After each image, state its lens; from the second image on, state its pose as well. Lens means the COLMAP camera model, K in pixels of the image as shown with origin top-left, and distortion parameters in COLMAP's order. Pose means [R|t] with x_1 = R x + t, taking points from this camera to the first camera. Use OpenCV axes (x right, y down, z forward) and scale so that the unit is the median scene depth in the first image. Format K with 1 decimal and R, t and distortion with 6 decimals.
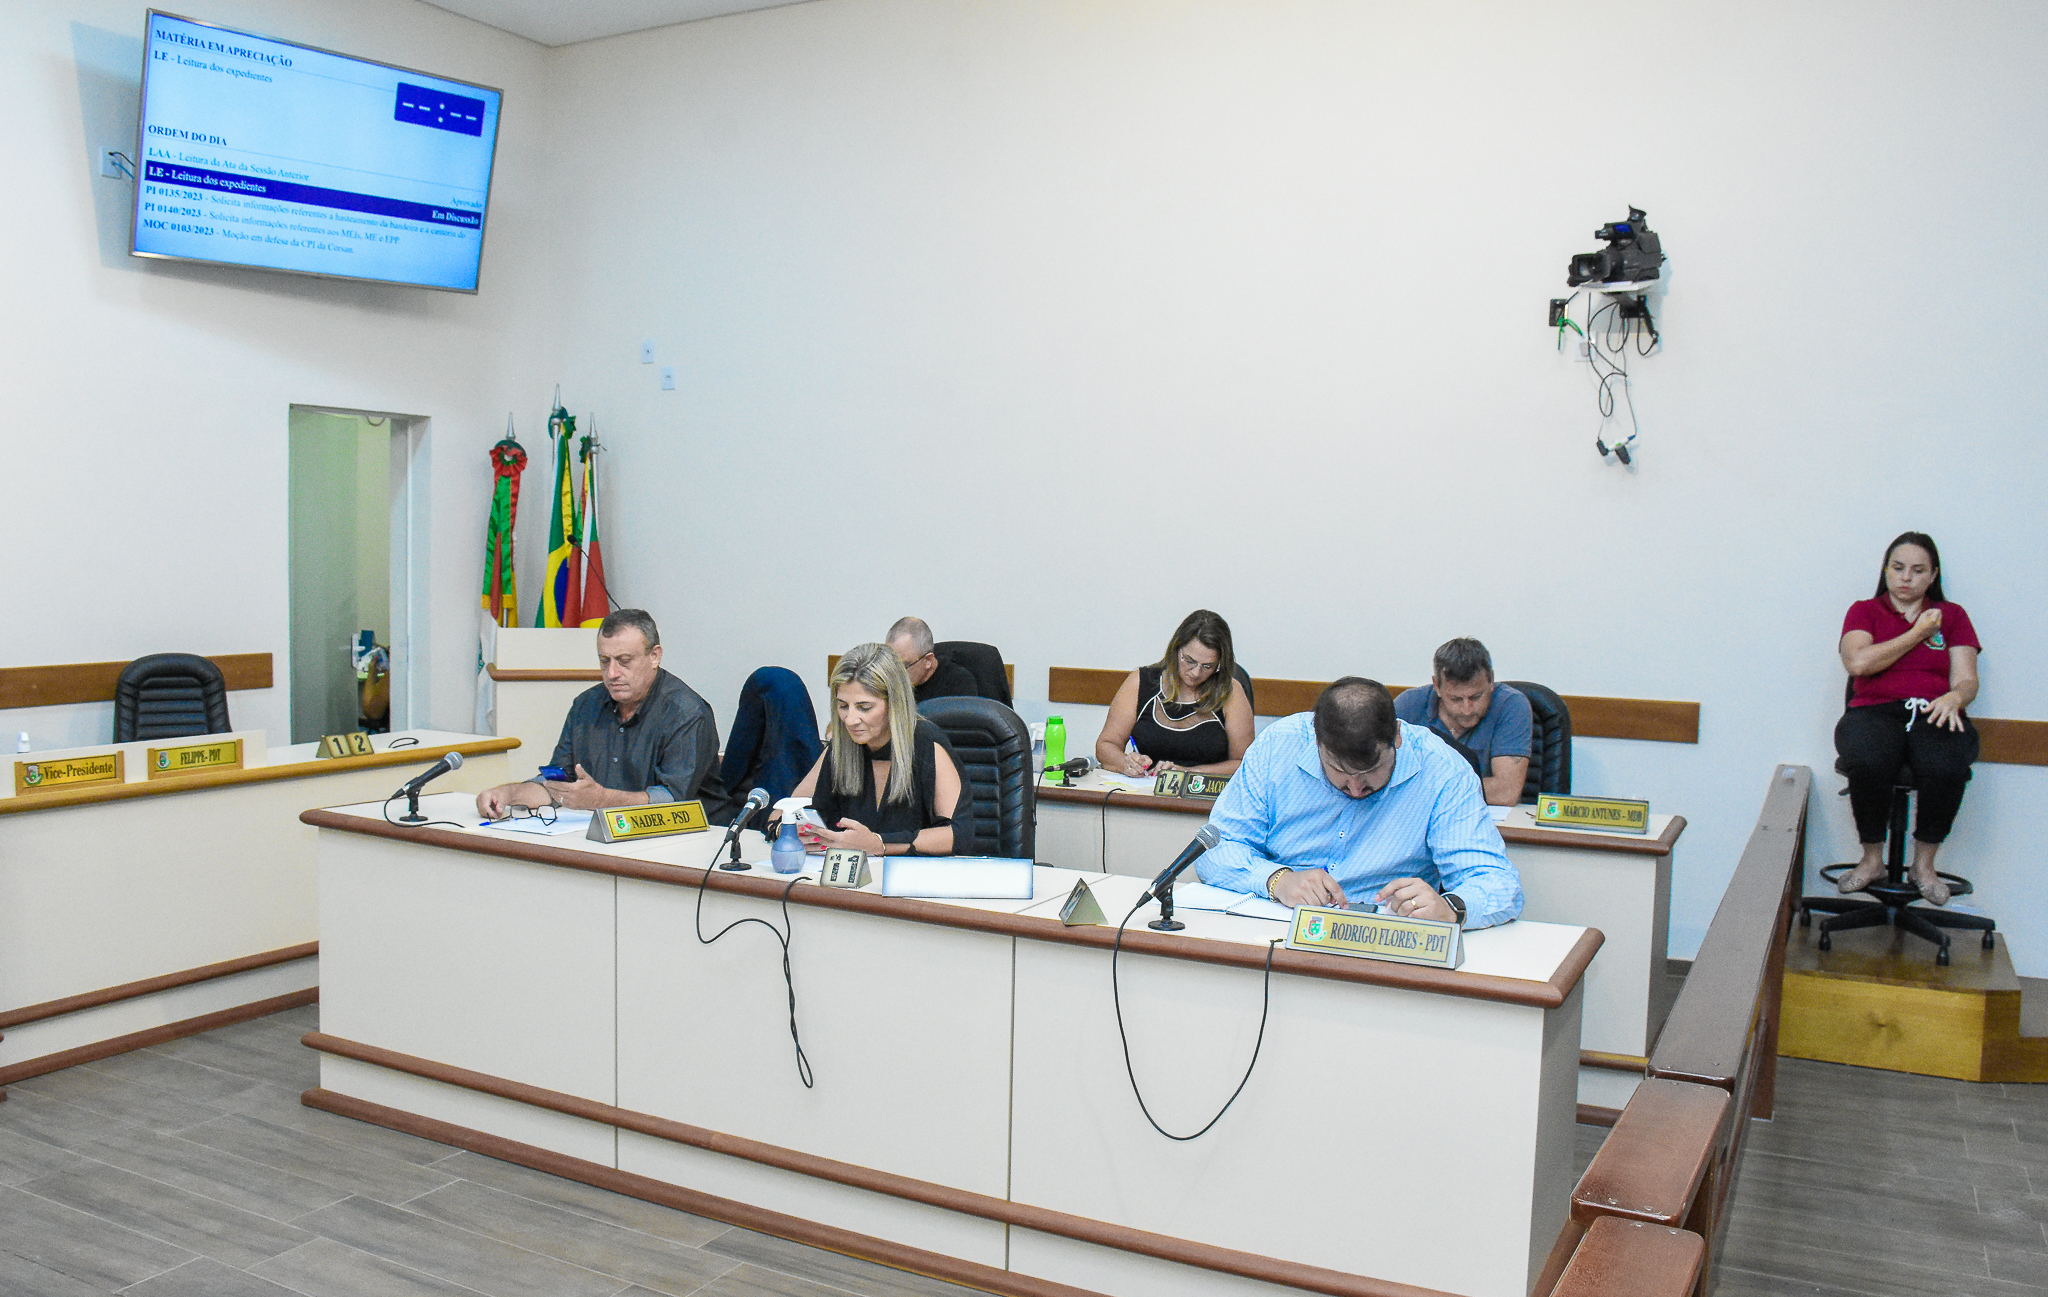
lens RADIAL K [[1674.1, 0, 1024.0], [0, 1674.1, 648.5], [0, 0, 1]] dist [-0.164289, 0.132458]
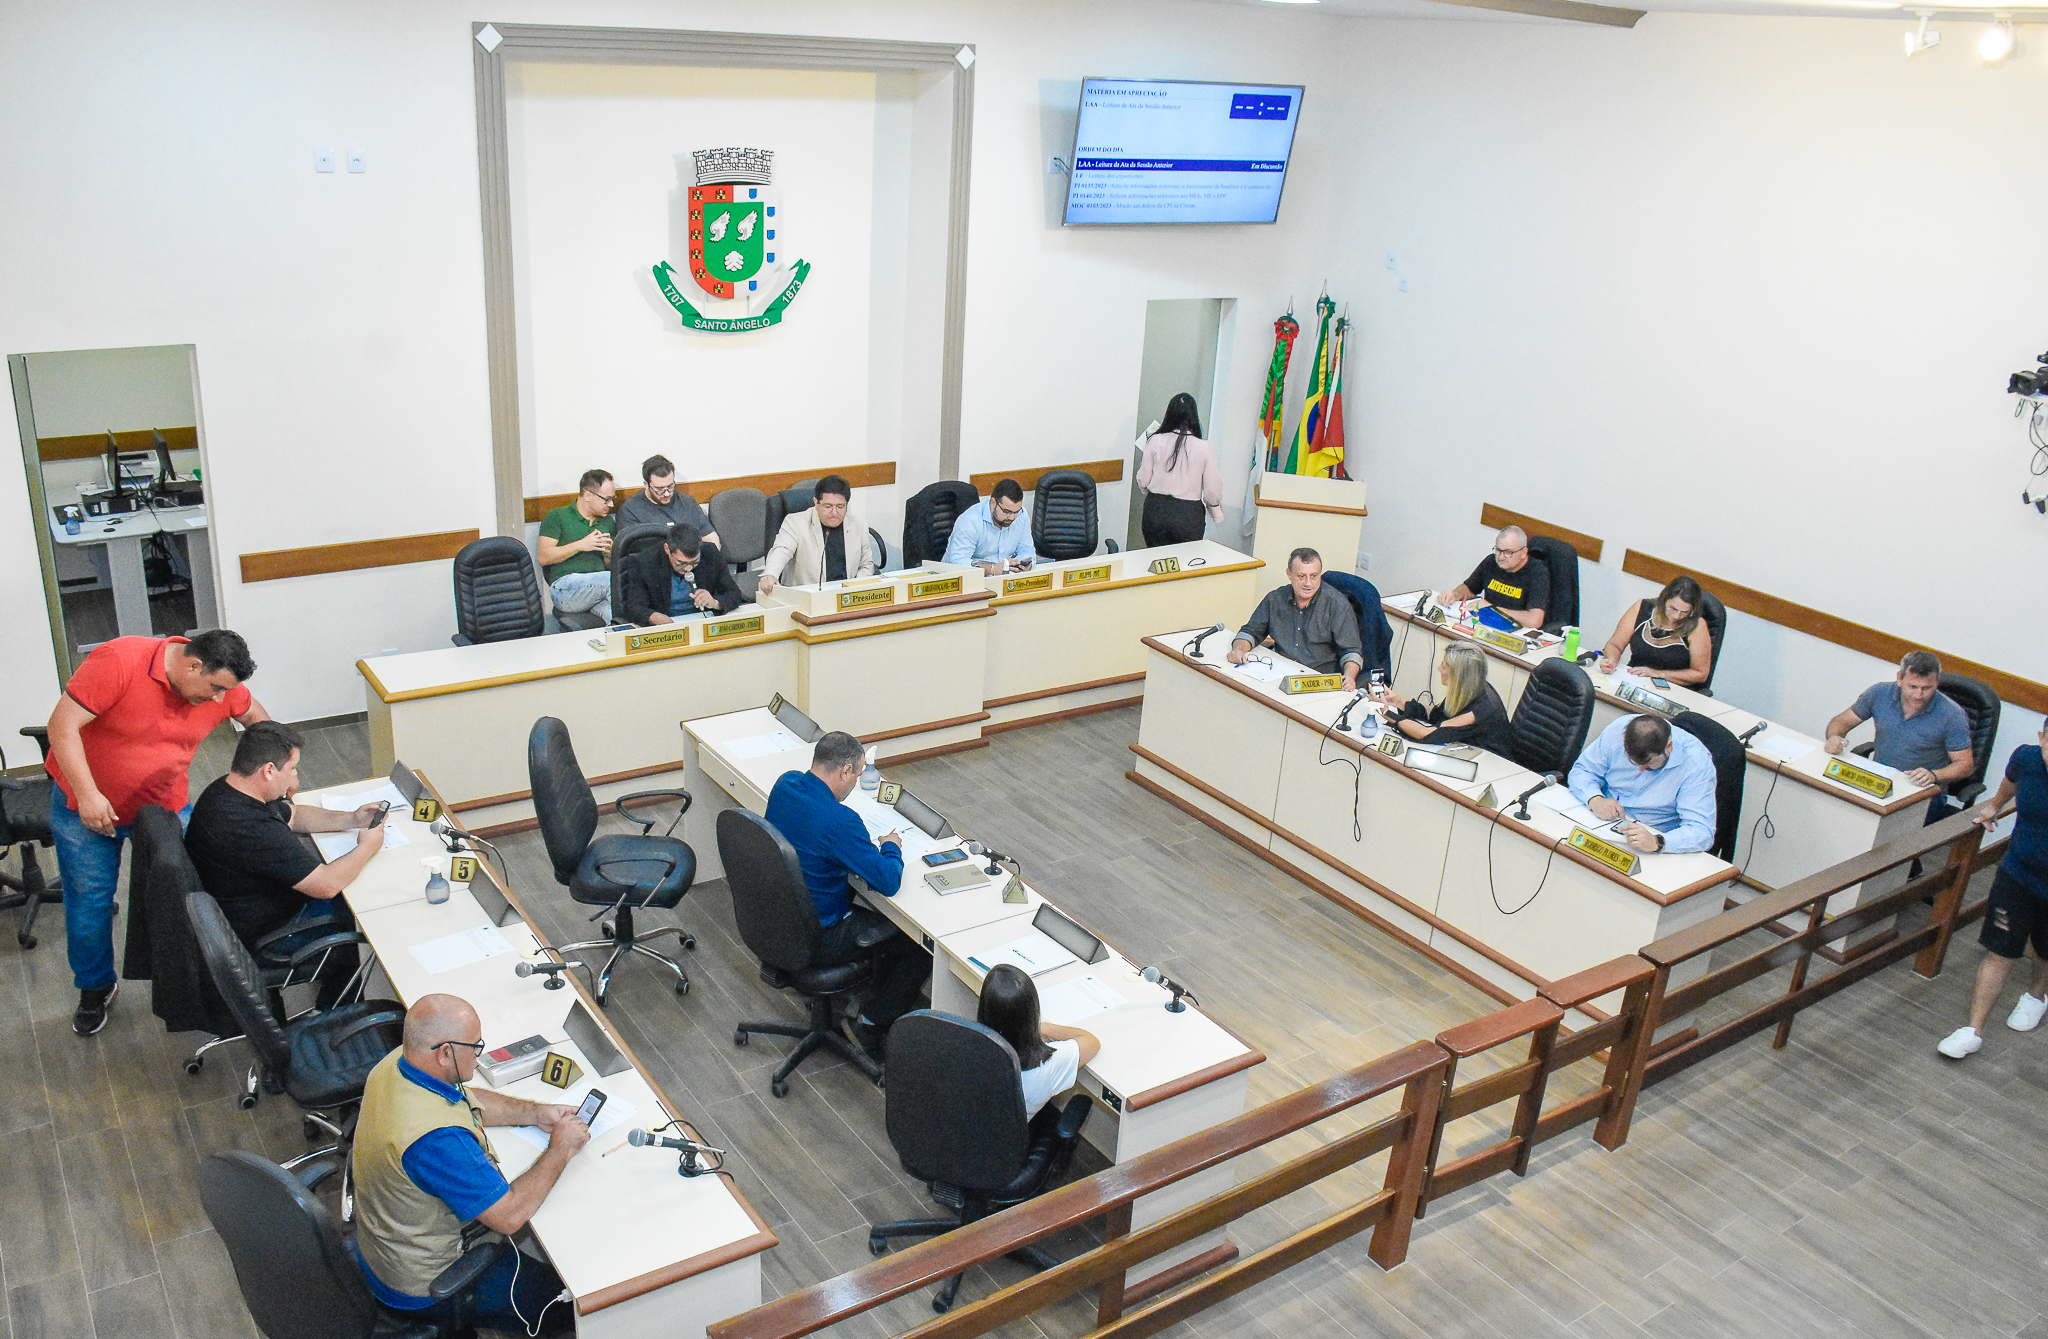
lens RADIAL K [[1627.4, 0, 1024.0], [0, 1627.4, 669.5], [0, 0, 1]] dist [-0.086045, 0.005381]
pose [[0.887672, 0.194843, -0.417222, 0.179135], [-0.074237, 0.954769, 0.287933, -0.291708], [0.454452, -0.224617, 0.861986, -0.535295]]
